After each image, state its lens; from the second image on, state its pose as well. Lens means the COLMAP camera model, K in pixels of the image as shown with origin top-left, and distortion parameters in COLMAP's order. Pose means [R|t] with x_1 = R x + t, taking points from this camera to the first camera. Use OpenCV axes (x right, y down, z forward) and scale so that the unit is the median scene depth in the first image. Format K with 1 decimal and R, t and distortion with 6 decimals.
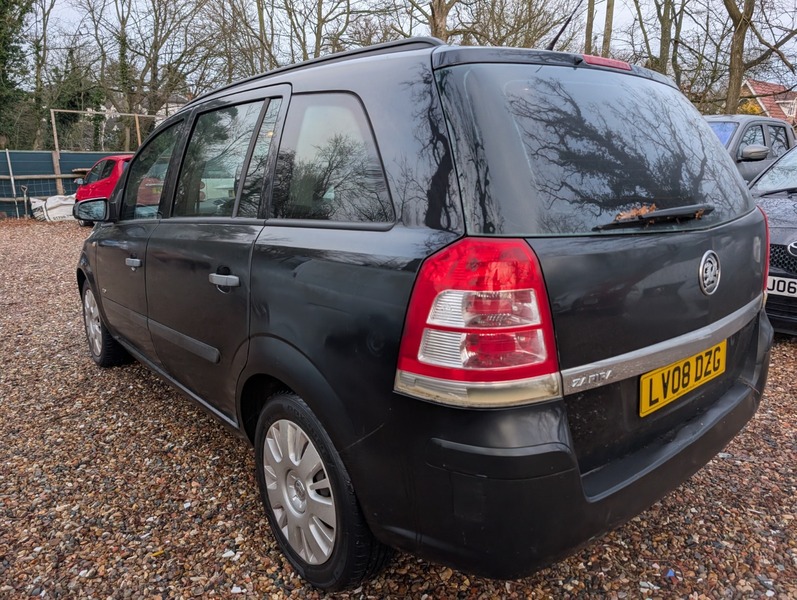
lens RADIAL K [[576.3, 0, 401.9], [0, 576.3, 293.4], [0, 0, 1]] dist [0.039918, -0.038424]
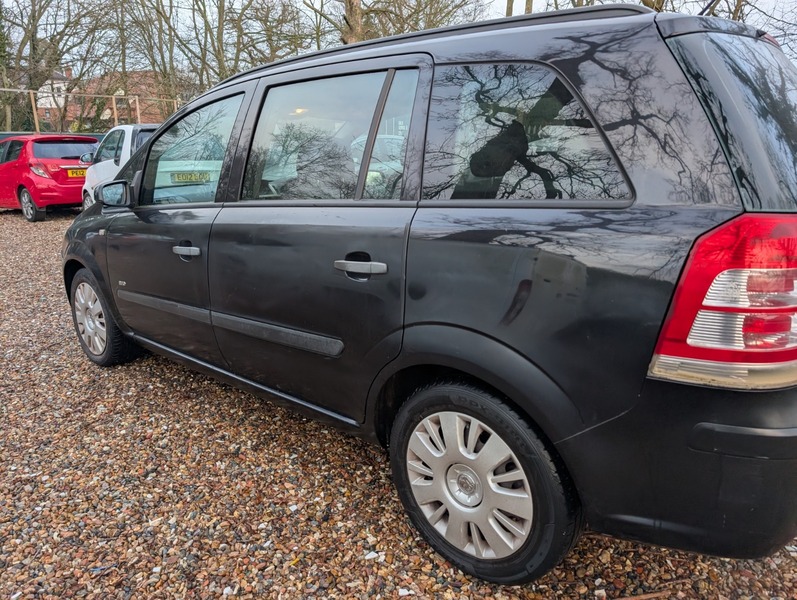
lens RADIAL K [[578.3, 0, 397.3], [0, 578.3, 301.2], [0, 0, 1]] dist [0.033925, -0.029564]
pose [[0.990770, -0.032780, 0.131530, -0.366504], [0.027486, 0.998745, 0.041864, -0.005197], [-0.132737, -0.037862, 0.990428, 0.068601]]
